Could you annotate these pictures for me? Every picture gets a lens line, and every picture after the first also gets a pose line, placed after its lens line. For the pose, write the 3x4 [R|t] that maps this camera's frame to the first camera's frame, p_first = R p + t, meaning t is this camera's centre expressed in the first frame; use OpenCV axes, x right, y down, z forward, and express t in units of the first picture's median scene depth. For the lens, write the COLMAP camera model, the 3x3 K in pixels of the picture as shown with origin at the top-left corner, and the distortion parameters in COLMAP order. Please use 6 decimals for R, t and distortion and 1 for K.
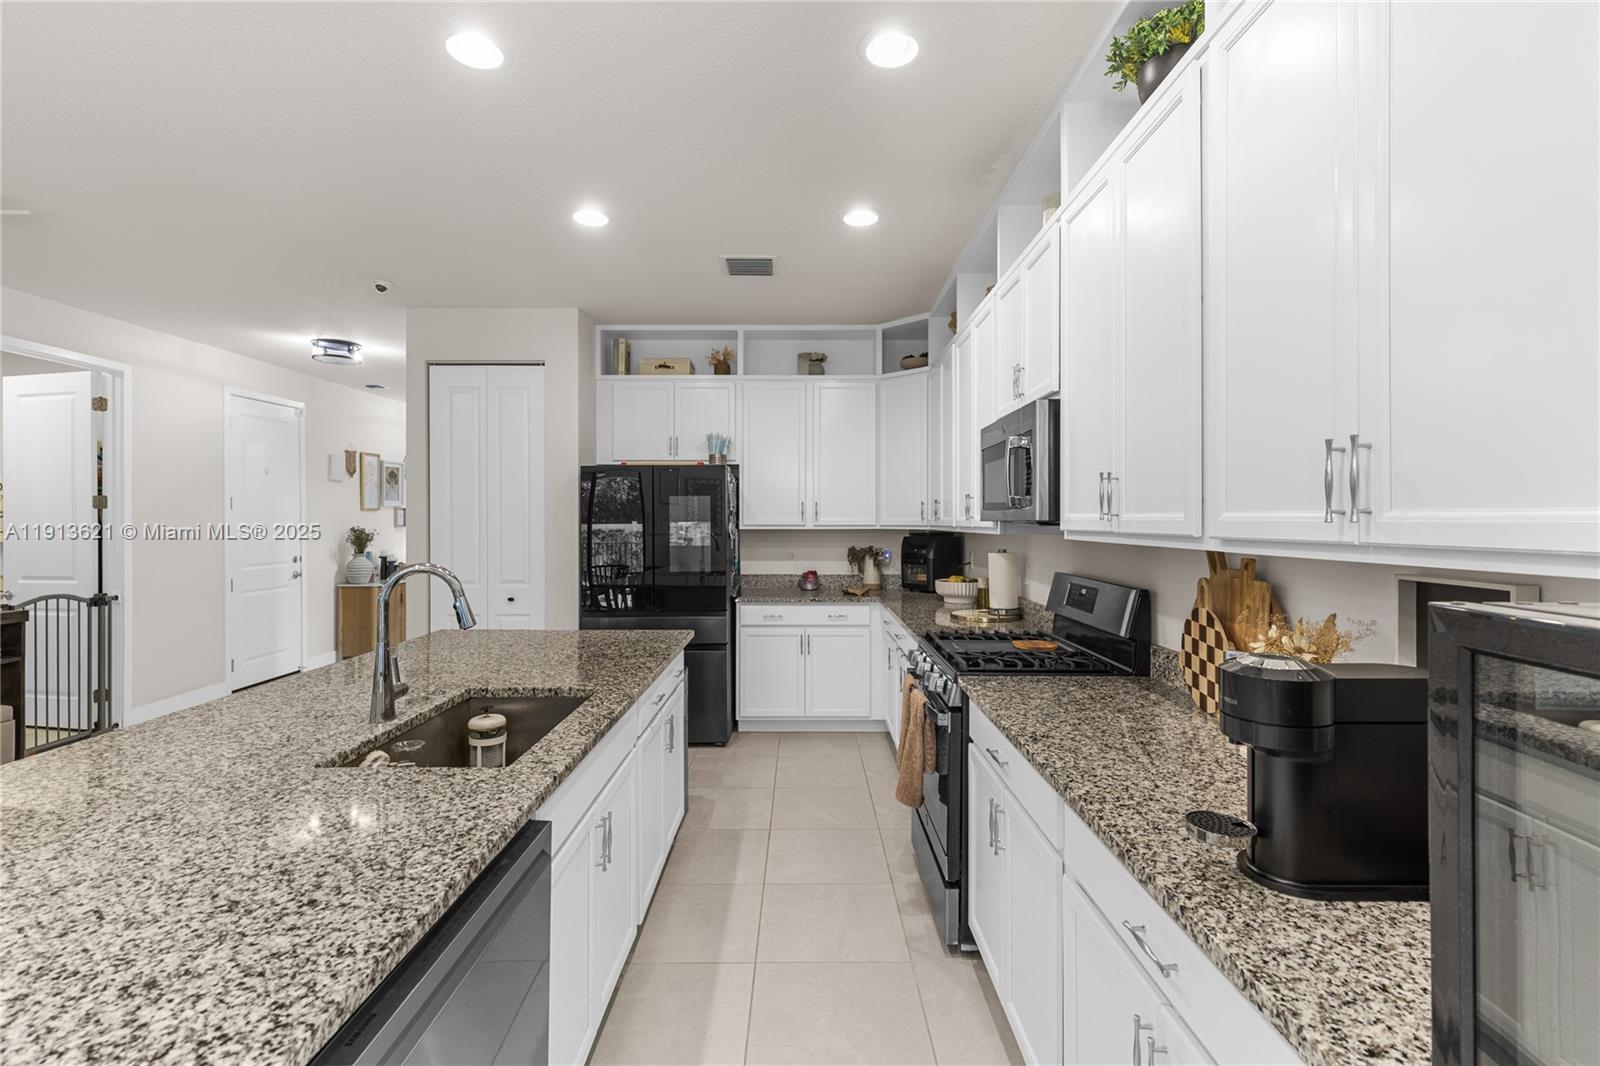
lens RADIAL K [[713.7, 0, 793.4], [0, 713.7, 519.0], [0, 0, 1]] dist [-0.000802, 0.000162]
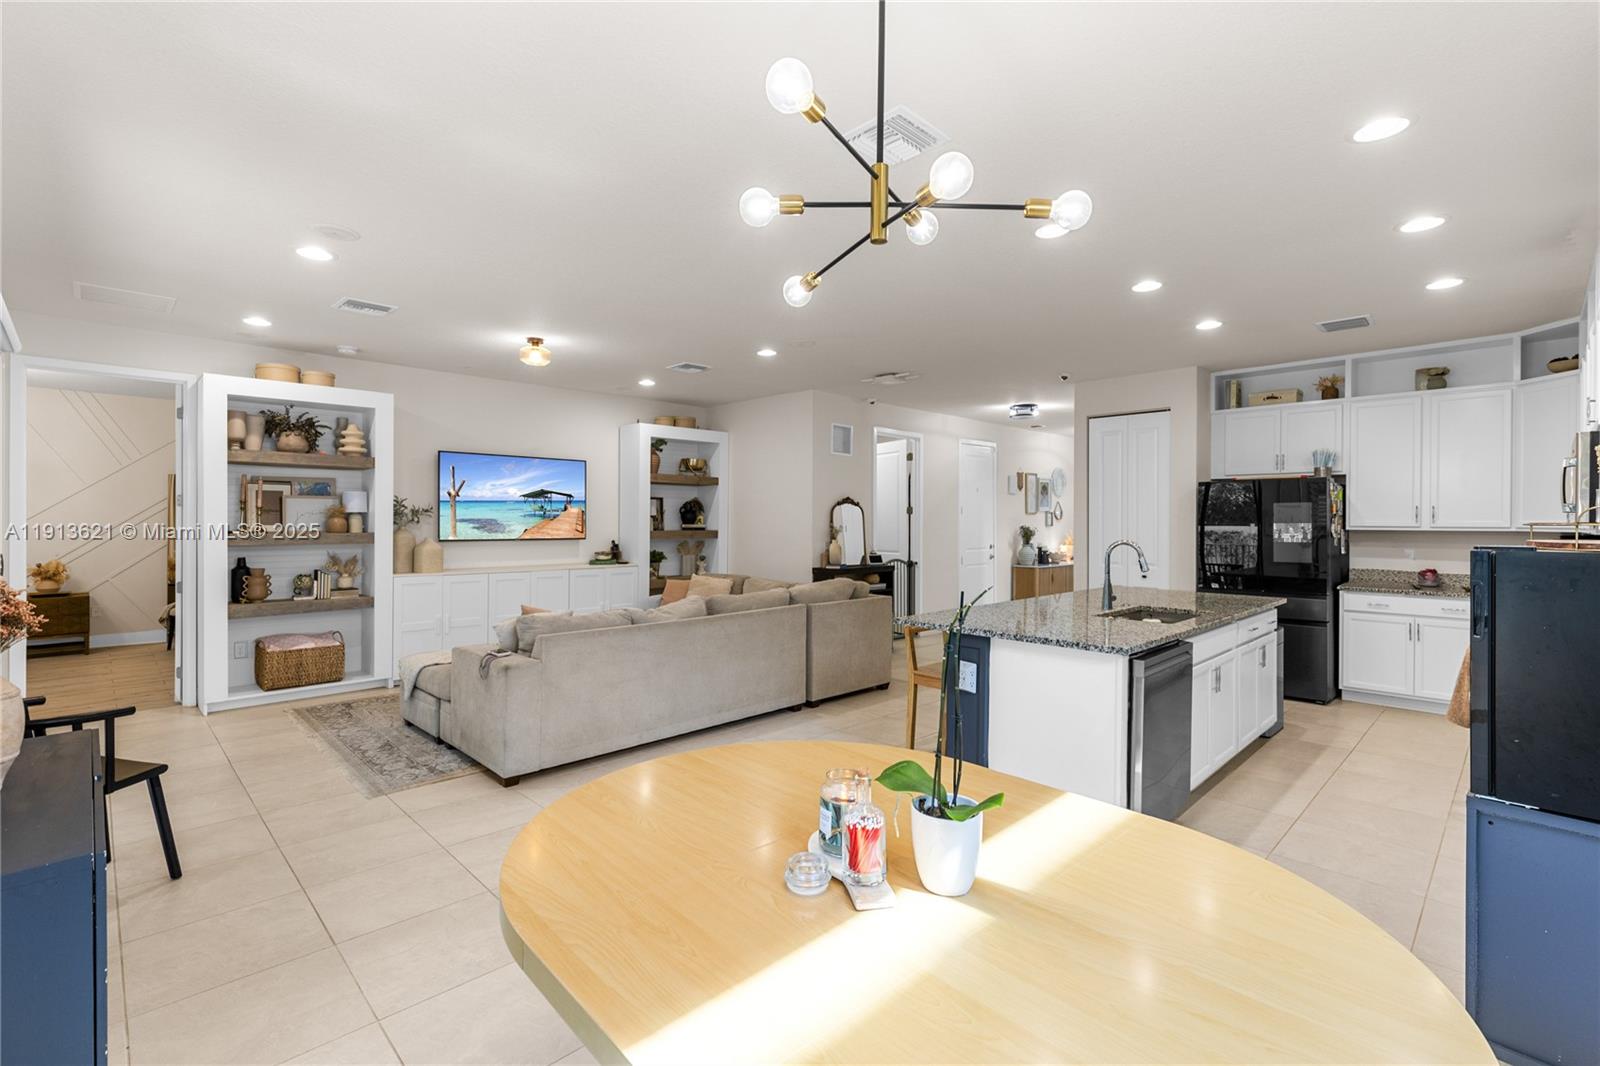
lens RADIAL K [[713.7, 0, 805.9], [0, 713.7, 521.5], [0, 0, 1]] dist [-0.000802, 0.000162]
pose [[0.709161, 0.004010, -0.705035, 0.120767], [-0.003444, 0.999992, 0.002224, 0.001187], [0.705038, 0.000851, 0.709169, -0.454384]]
